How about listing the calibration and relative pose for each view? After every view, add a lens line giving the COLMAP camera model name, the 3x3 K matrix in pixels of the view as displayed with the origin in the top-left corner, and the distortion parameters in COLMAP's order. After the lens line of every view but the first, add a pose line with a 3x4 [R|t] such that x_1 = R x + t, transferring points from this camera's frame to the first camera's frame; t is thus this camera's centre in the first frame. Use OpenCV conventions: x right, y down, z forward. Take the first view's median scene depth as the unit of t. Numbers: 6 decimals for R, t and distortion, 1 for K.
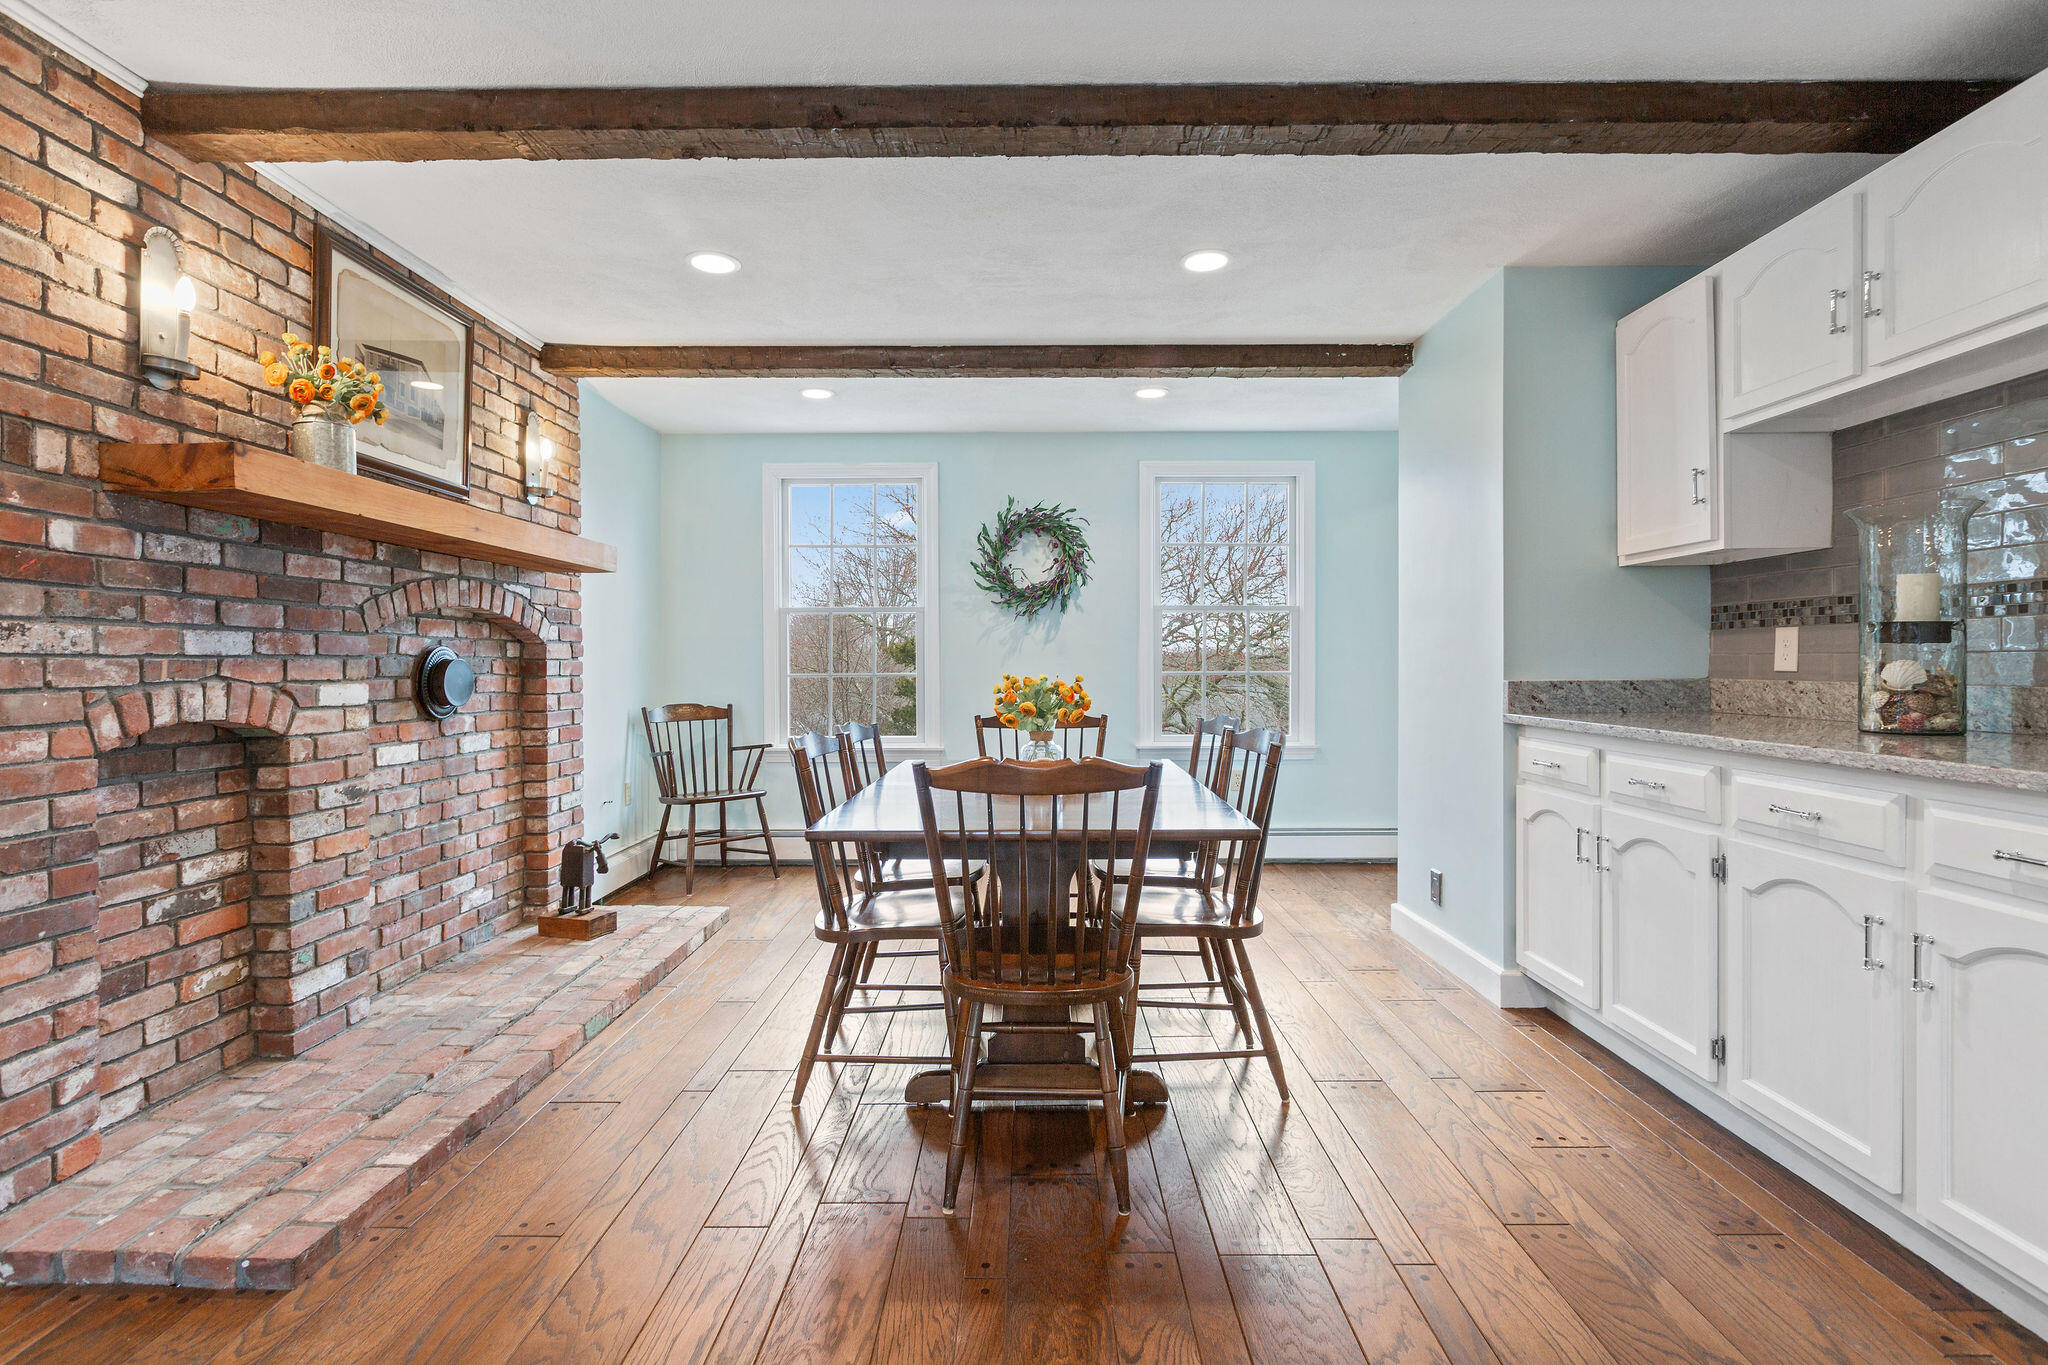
lens RADIAL K [[971.4, 0, 1030.2], [0, 971.4, 670.1], [0, 0, 1]] dist [-0.005532, -0.000068]
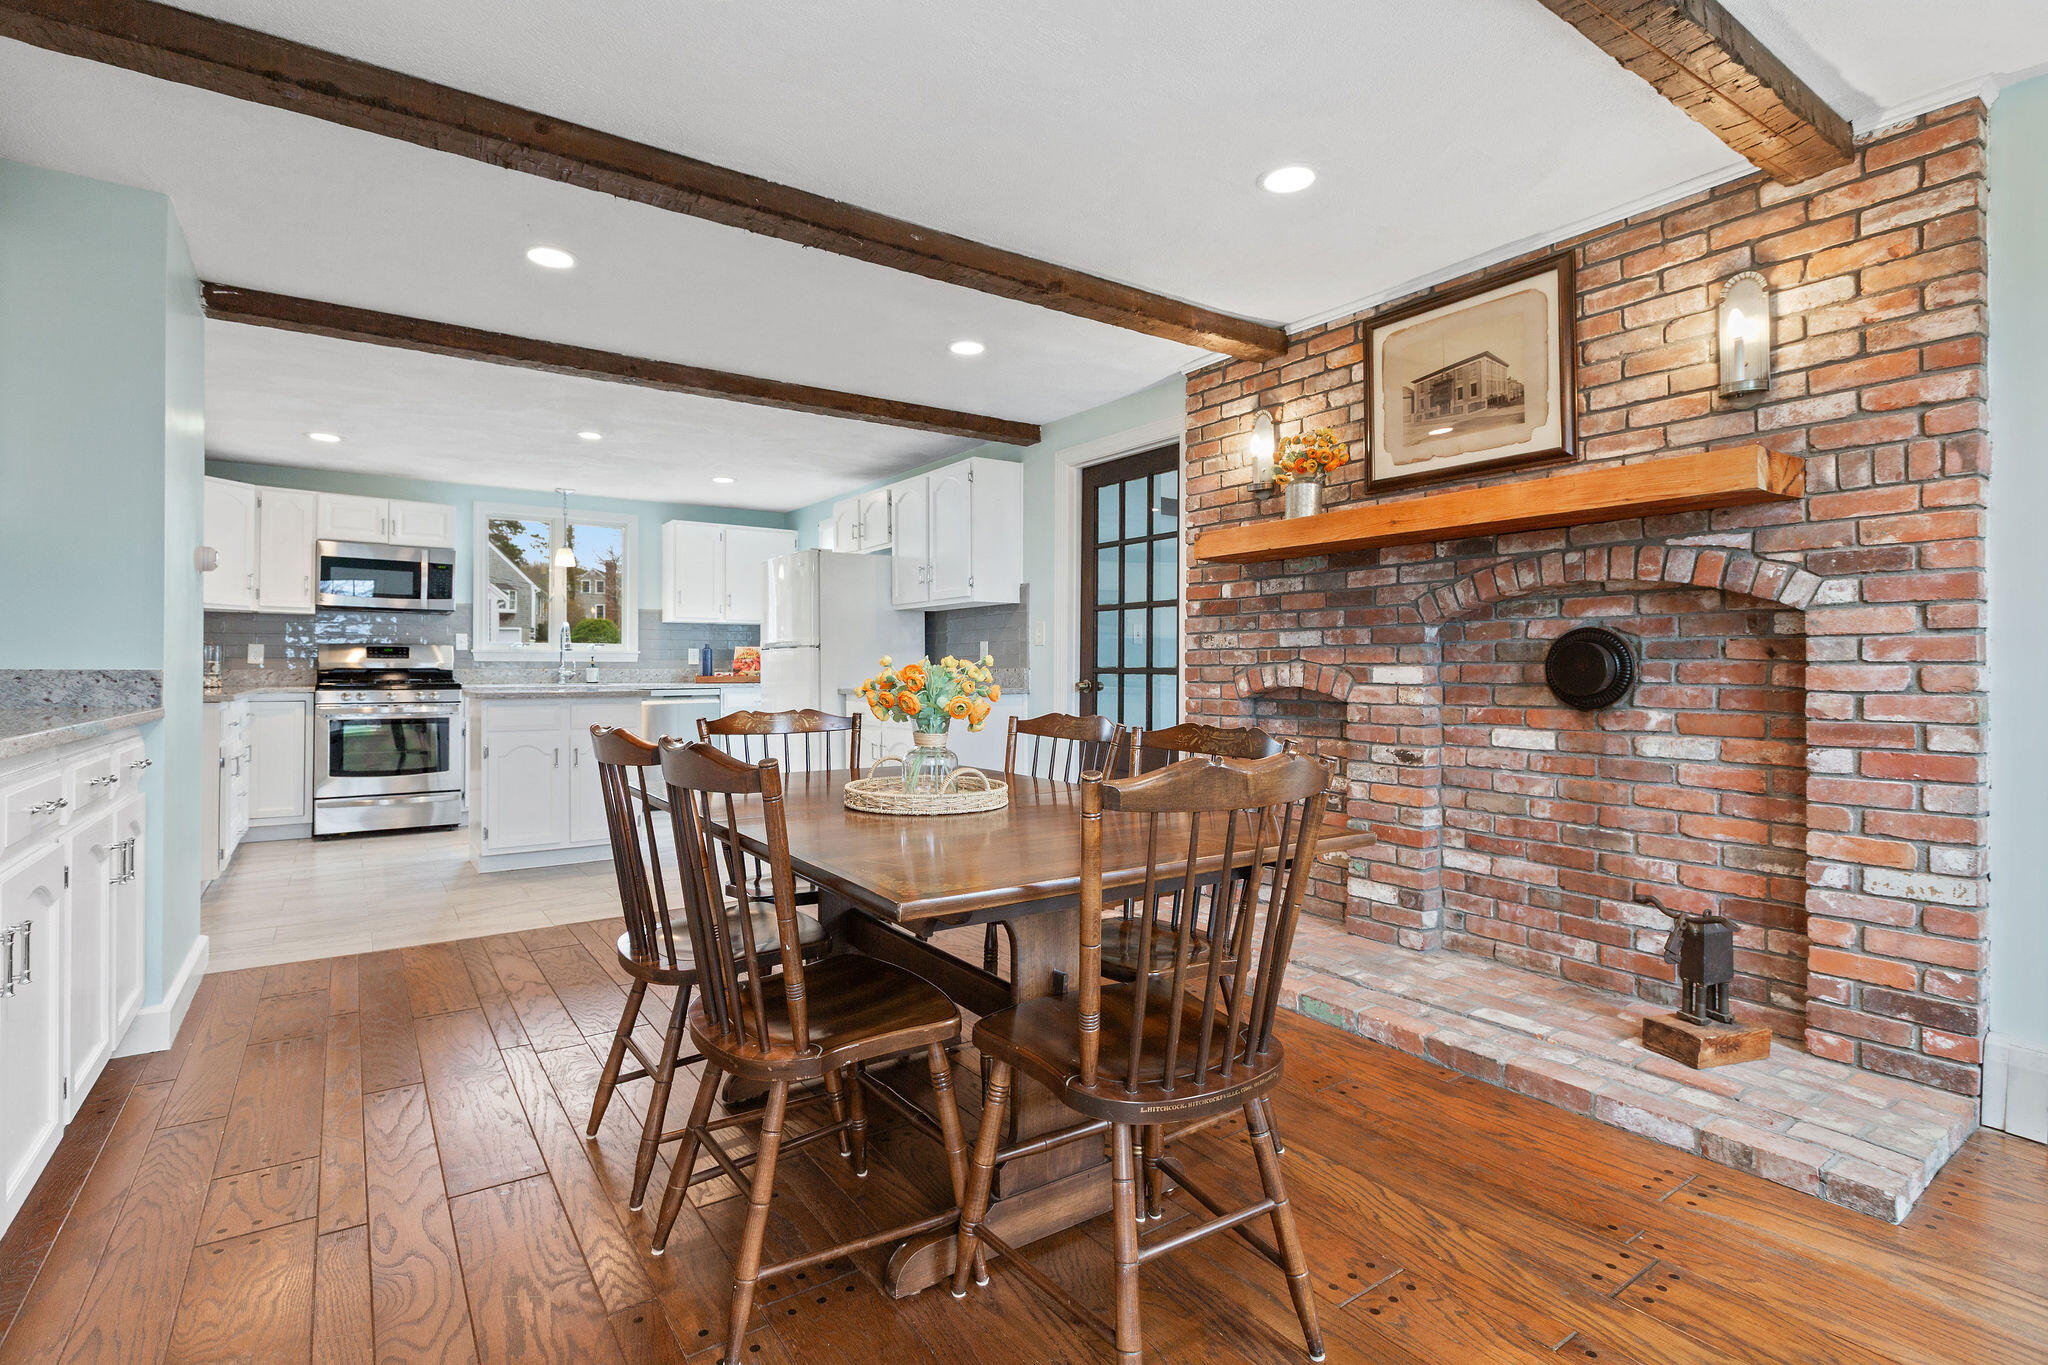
lens RADIAL K [[971.4, 0, 1011.7], [0, 971.4, 662.7], [0, 0, 1]] dist [-0.005532, -0.000068]
pose [[-0.821172, -0.000722, -0.570680, 0.404311], [-0.001393, 0.999999, 0.000739, 0.009348], [0.570679, 0.001402, -0.821172, 1.735931]]
